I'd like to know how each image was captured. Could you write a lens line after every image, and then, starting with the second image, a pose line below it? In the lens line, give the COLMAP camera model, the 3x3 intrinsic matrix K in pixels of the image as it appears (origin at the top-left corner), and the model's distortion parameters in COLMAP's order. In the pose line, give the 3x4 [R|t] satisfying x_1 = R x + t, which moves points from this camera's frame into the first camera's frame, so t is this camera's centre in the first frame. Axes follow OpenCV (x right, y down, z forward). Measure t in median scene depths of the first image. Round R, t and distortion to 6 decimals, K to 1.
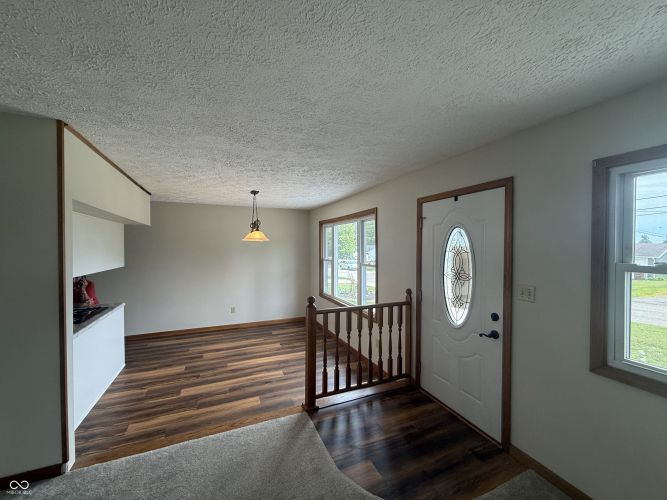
lens RADIAL K [[264.6, 0, 331.0], [0, 264.6, 250.5], [0, 0, 1]] dist [-0.000935, -0.000111]
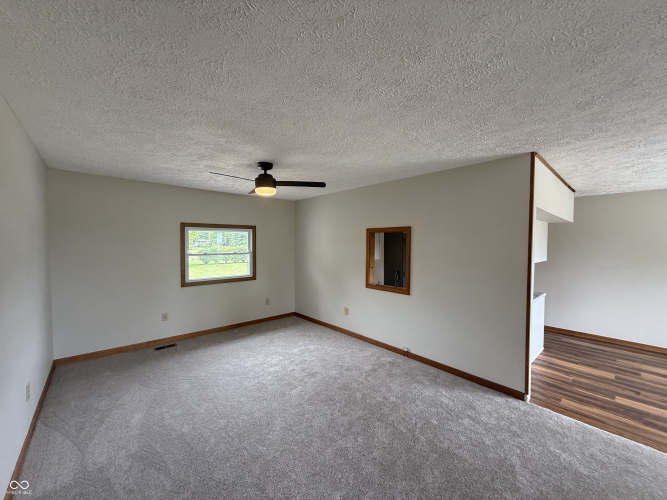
lens RADIAL K [[264.6, 0, 331.0], [0, 264.6, 250.5], [0, 0, 1]] dist [-0.000935, -0.000111]
pose [[0.307500, 0.035053, -0.950902, -0.002604], [-0.023916, 0.999290, 0.029103, 0.007387], [0.951248, 0.013793, 0.308120, -0.242009]]
